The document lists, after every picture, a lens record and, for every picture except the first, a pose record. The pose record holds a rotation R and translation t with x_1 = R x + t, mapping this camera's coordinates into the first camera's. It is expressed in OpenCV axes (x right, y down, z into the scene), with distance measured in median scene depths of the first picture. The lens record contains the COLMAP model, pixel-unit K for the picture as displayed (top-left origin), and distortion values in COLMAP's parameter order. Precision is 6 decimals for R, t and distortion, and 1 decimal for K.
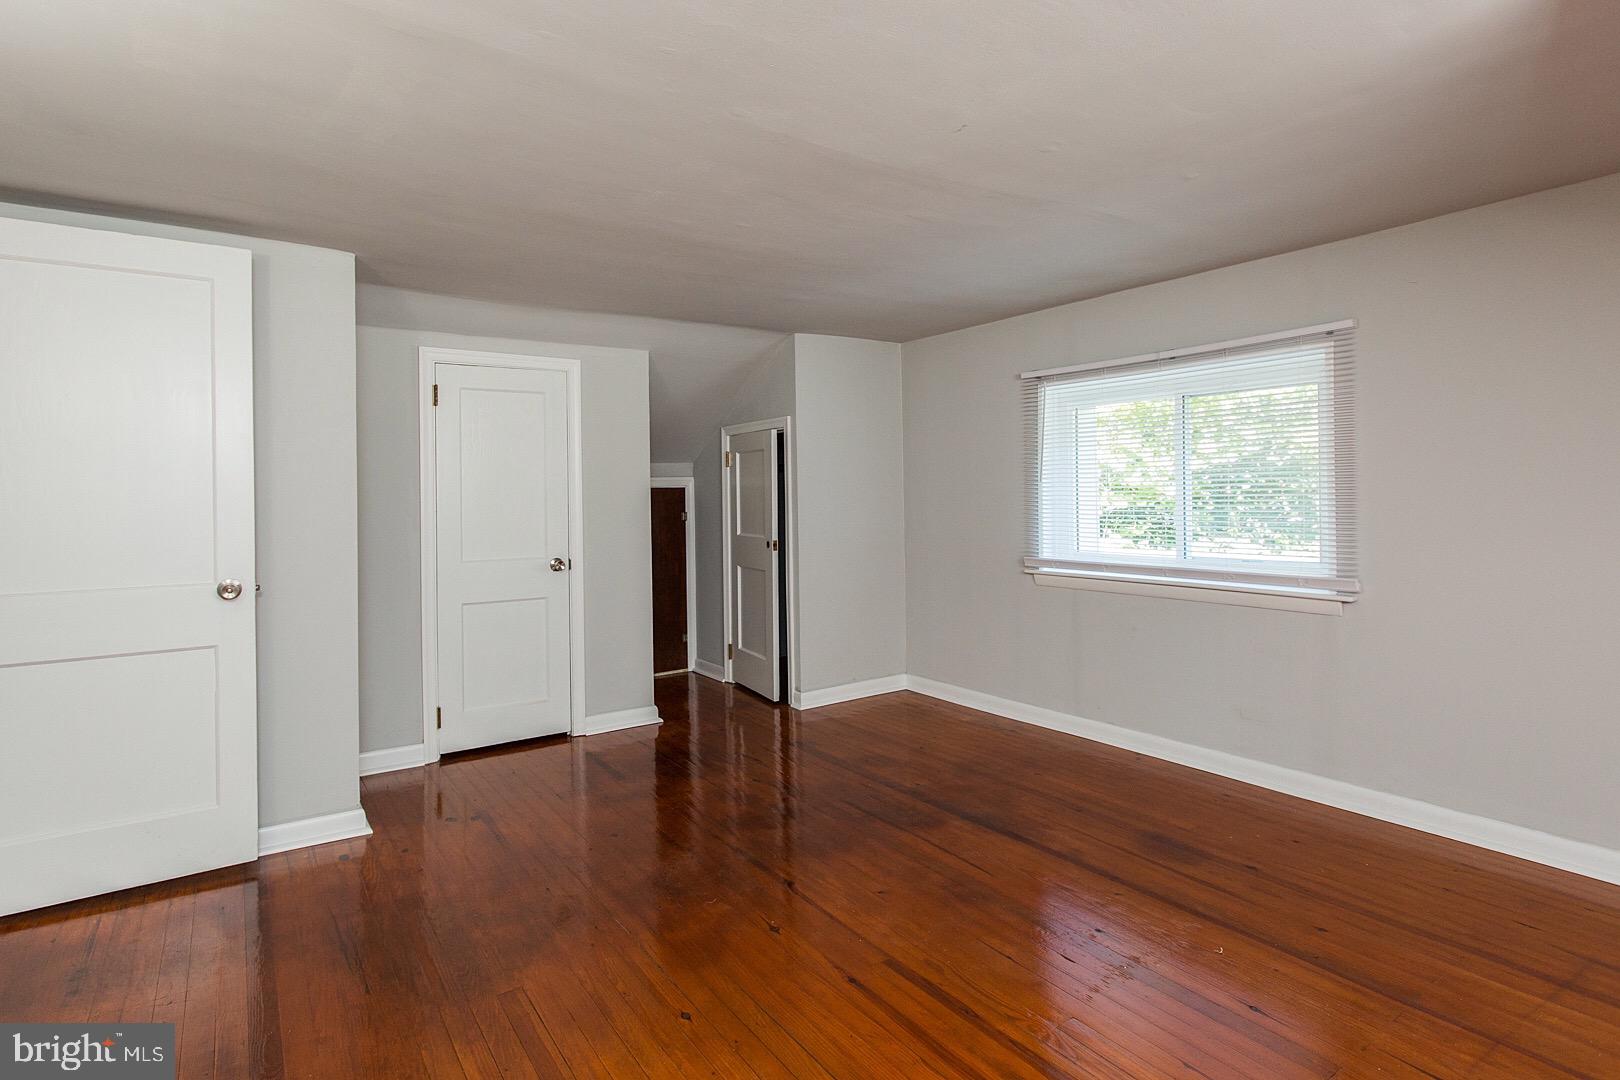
lens RADIAL K [[818.4, 0, 810.5], [0, 818.4, 492.4], [0, 0, 1]] dist [0.000335, 0.000330]
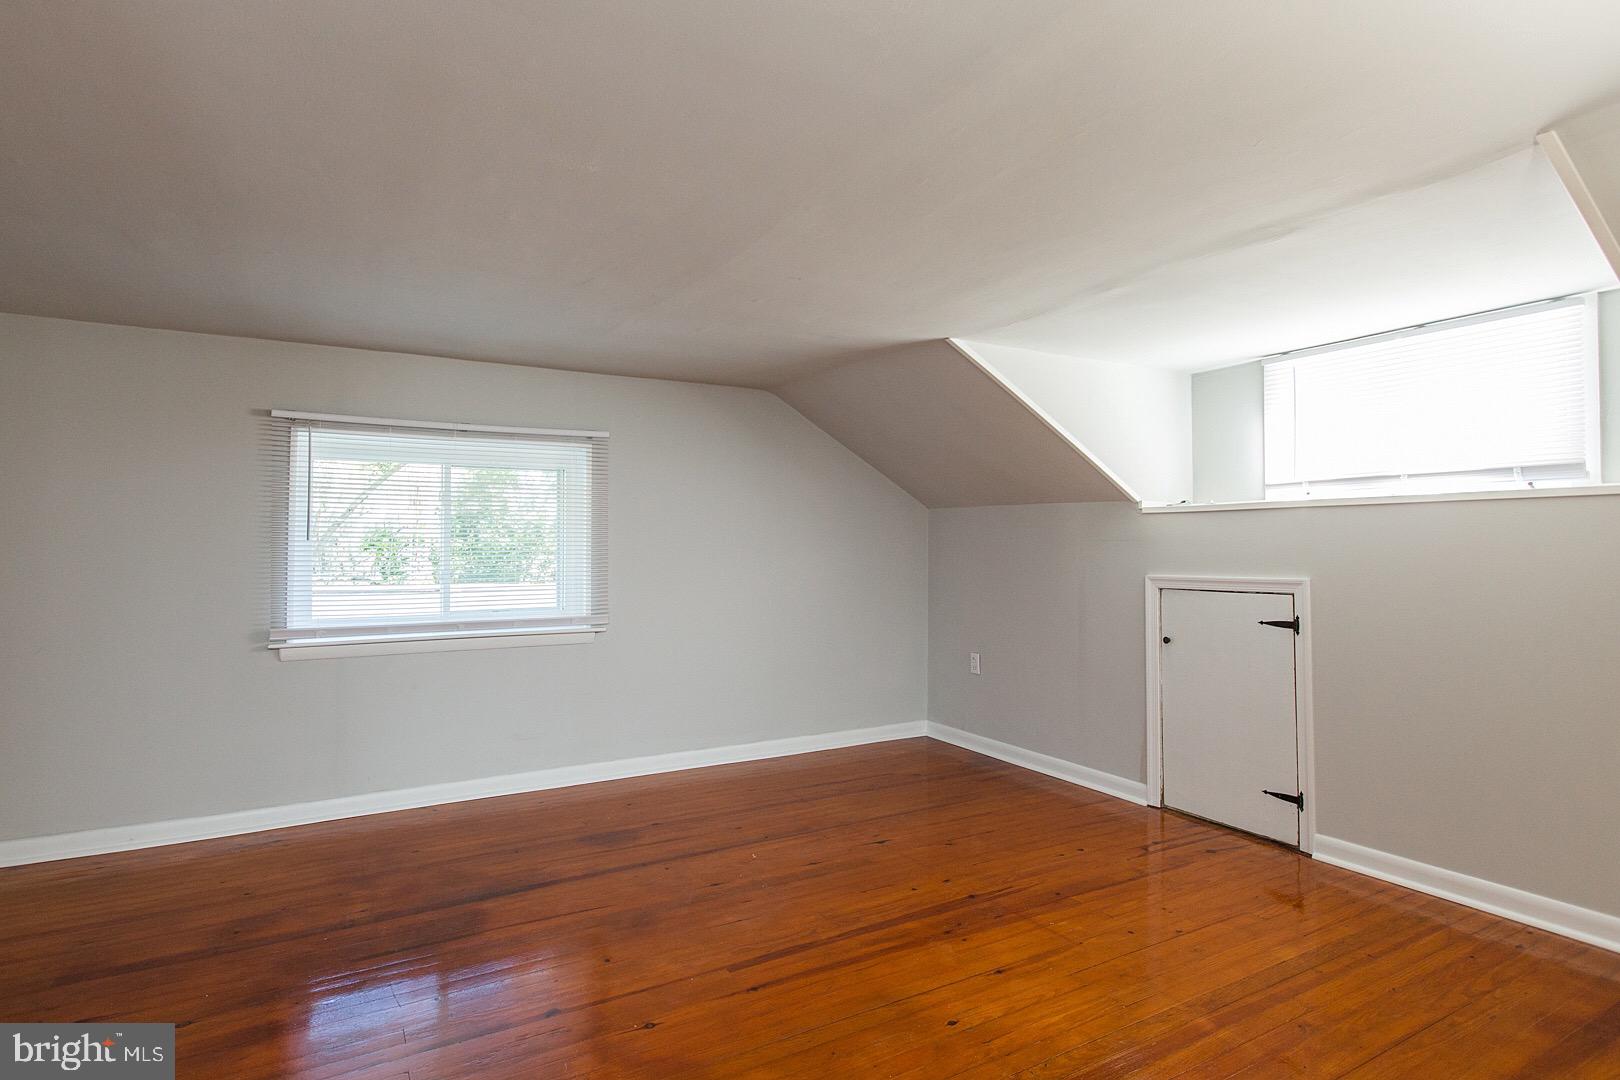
lens RADIAL K [[820.8, 0, 756.4], [0, 820.8, 532.3], [0, 0, 1]] dist [0.001965, 0.000362]
pose [[0.114709, 0.027178, 0.993027, -0.735987], [-0.004671, 0.999629, -0.026819, -0.000258], [-0.993388, -0.001562, 0.114793, 0.588129]]
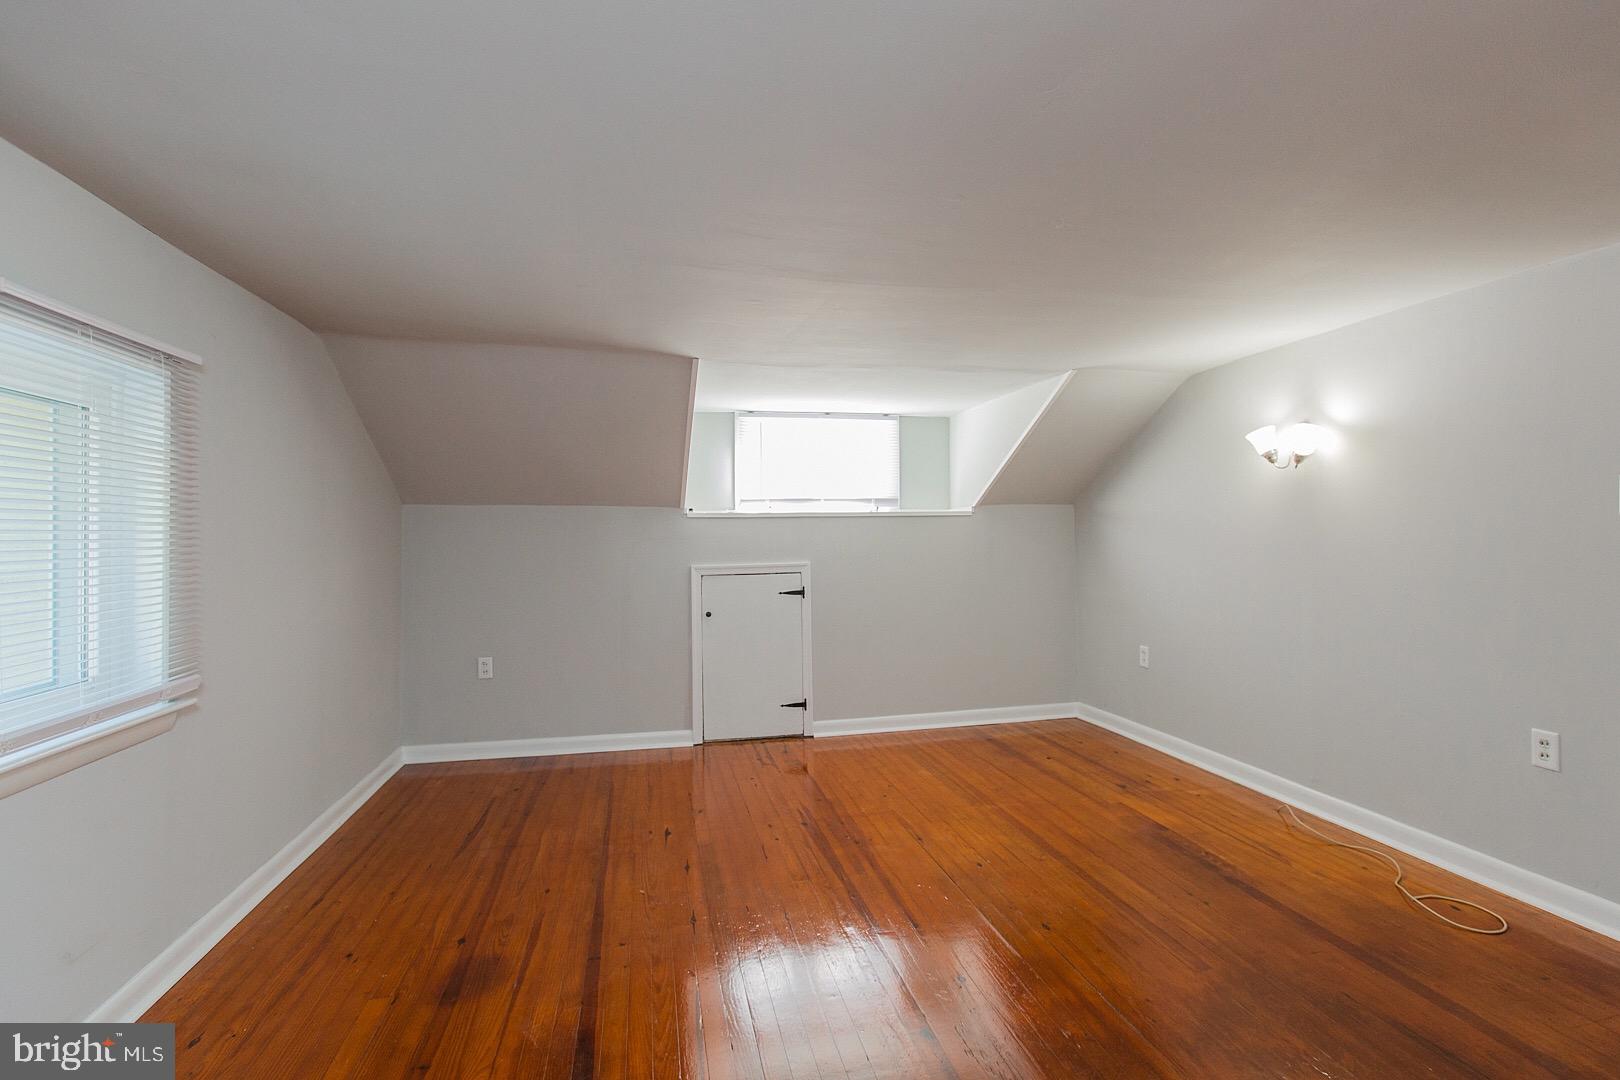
lens RADIAL K [[775.6, 0, 818.2], [0, 775.6, 521.4], [0, 0, 1]] dist [0.001028, 0.000119]
pose [[-0.924266, 0.029412, 0.380613, -0.201146], [0.020043, 0.999391, -0.028557, -0.010346], [-0.381222, -0.018765, -0.924293, 1.500140]]
